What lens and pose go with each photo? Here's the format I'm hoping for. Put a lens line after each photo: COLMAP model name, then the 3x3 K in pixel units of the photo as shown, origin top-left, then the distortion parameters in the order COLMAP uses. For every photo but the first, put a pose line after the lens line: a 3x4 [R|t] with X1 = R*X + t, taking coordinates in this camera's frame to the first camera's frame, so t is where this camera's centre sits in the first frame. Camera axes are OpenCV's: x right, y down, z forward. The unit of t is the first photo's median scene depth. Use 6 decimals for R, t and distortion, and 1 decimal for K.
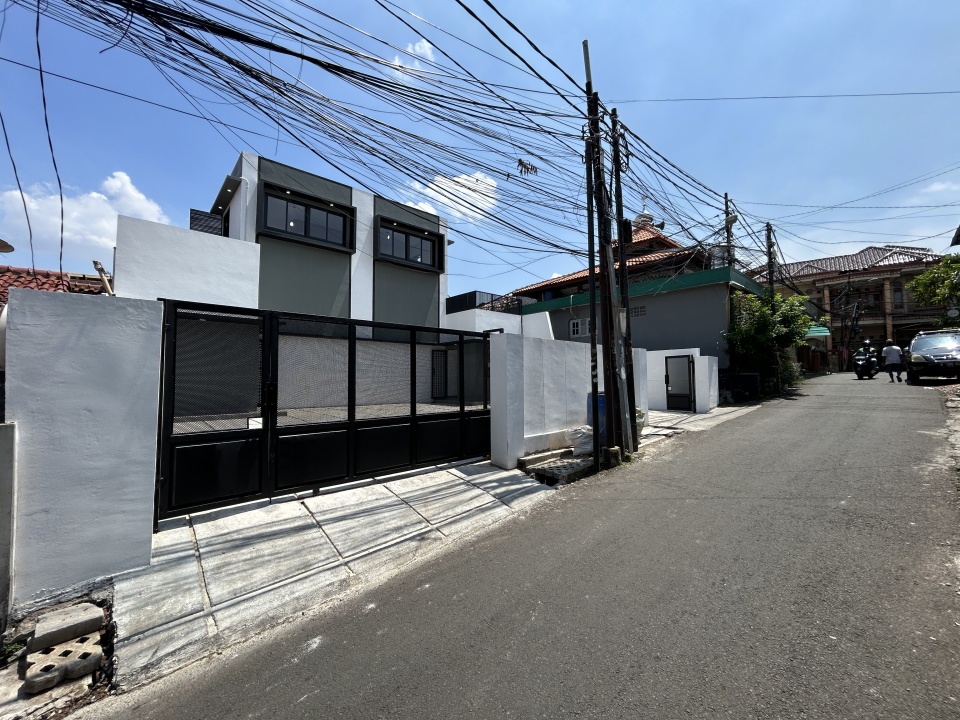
lens RADIAL K [[390.6, 0, 478.7], [0, 390.6, 358.5], [0, 0, 1]] dist [-0.000009, 0.000517]
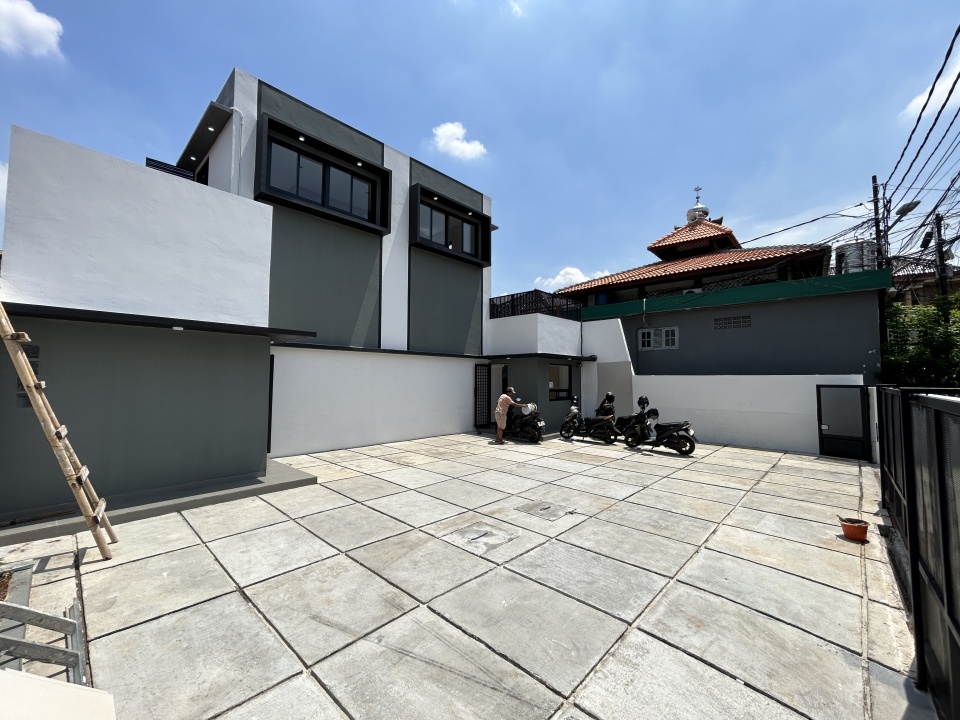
lens RADIAL K [[390.6, 0, 478.7], [0, 390.6, 358.5], [0, 0, 1]] dist [-0.000009, 0.000517]
pose [[0.995776, 0.013793, 0.090779, -0.205231], [-0.014263, 0.999888, 0.004522, -0.041633], [-0.090707, -0.005798, 0.995861, 0.251348]]
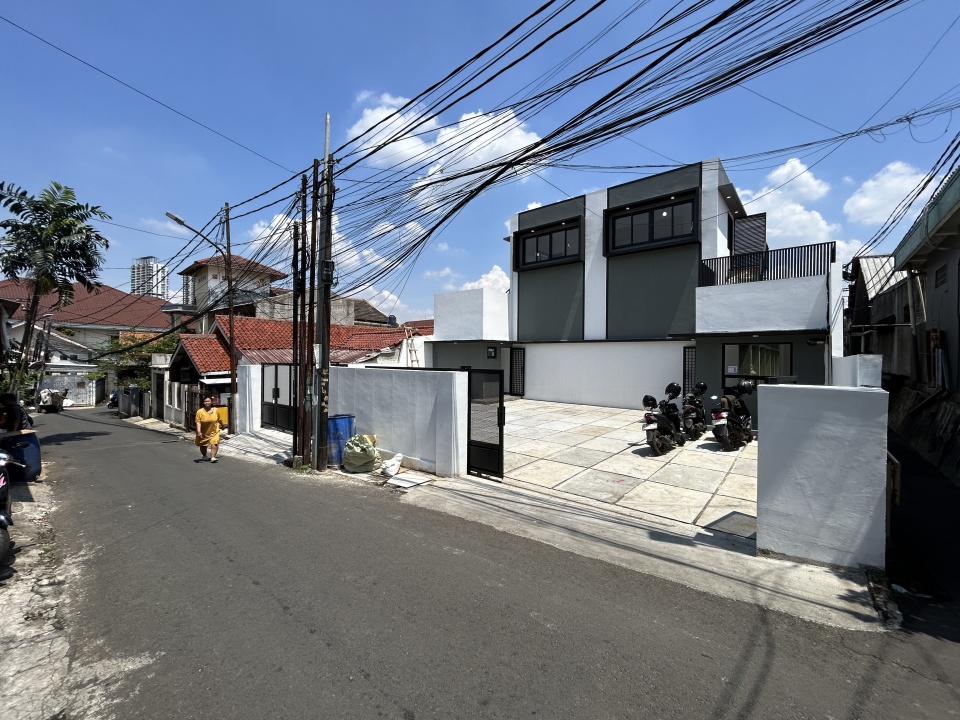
lens RADIAL K [[390.6, 0, 478.7], [0, 390.6, 358.5], [0, 0, 1]] dist [-0.000009, 0.000517]
pose [[0.135309, 0.009016, -0.990762, 0.657935], [0.047546, 0.998747, 0.015582, -0.033668], [0.989662, -0.049215, 0.134711, 0.553050]]
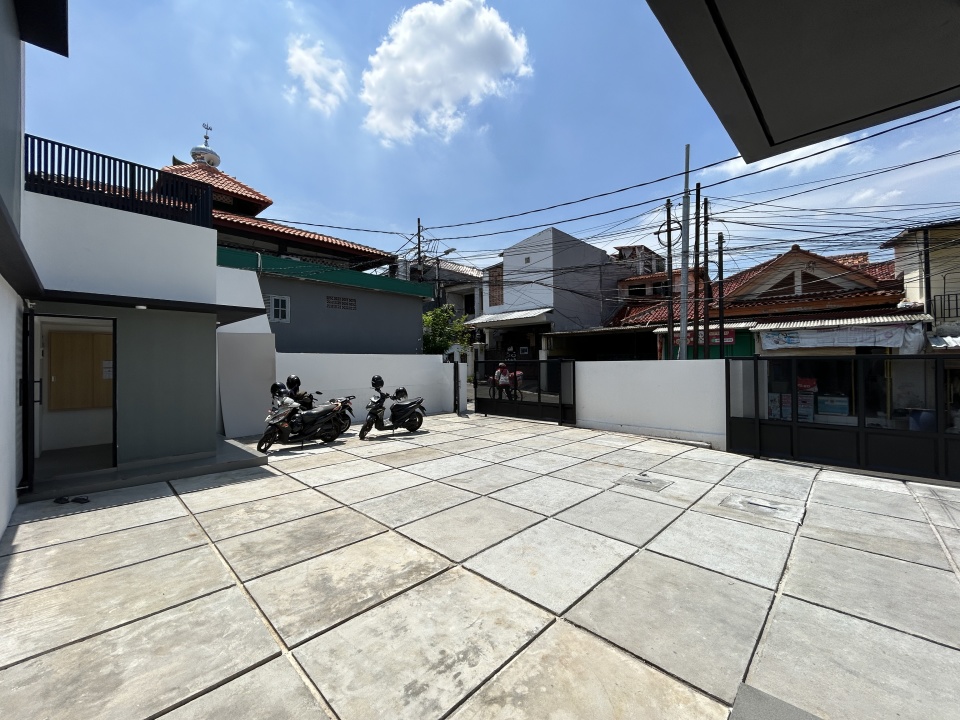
lens RADIAL K [[390.6, 0, 478.7], [0, 390.6, 358.5], [0, 0, 1]] dist [-0.000009, 0.000517]
pose [[-0.067683, 0.019892, 0.997509, -0.454969], [-0.046184, 0.998667, -0.023049, 0.003770], [-0.996637, -0.047629, -0.066674, 0.788332]]
